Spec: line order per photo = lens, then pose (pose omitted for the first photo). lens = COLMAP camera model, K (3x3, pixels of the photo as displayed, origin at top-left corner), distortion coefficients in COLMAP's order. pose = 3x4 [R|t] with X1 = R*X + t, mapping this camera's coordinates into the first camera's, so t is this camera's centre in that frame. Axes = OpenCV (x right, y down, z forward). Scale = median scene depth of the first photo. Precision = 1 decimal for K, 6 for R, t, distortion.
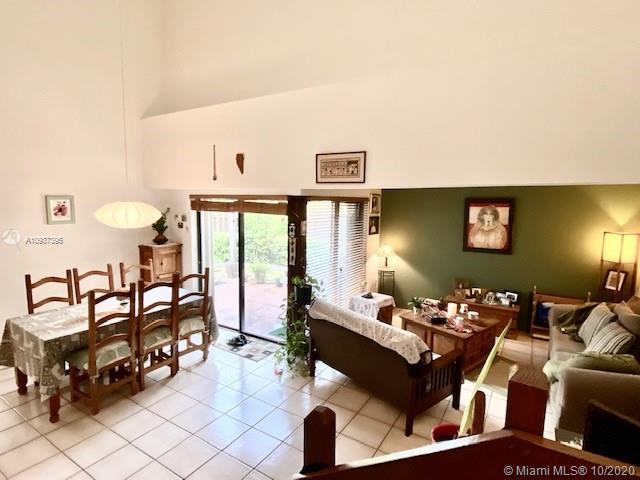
lens RADIAL K [[346.1, 0, 322.7], [0, 346.1, 240.5], [0, 0, 1]] dist [0.002016, 0.000506]
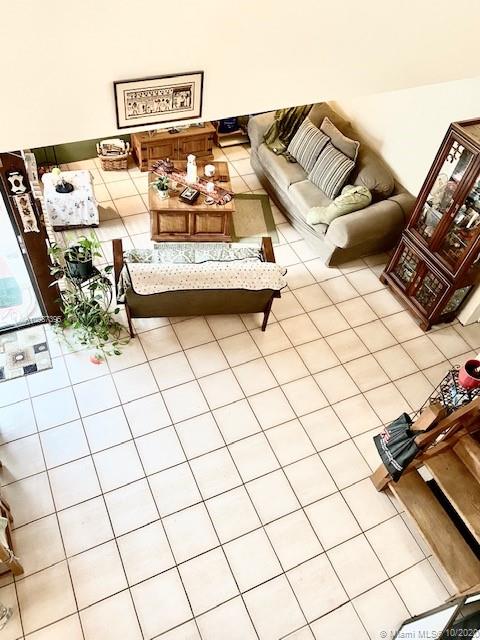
lens RADIAL K [[486.9, 0, 238.8], [0, 486.9, 320.5], [0, 0, 1]] dist [-0.008576, -0.001283]
pose [[0.553036, -0.623362, 0.552785, -0.582634], [0.033154, 0.679422, 0.732999, -0.558931], [-0.832498, -0.387047, 0.396412, 0.376827]]
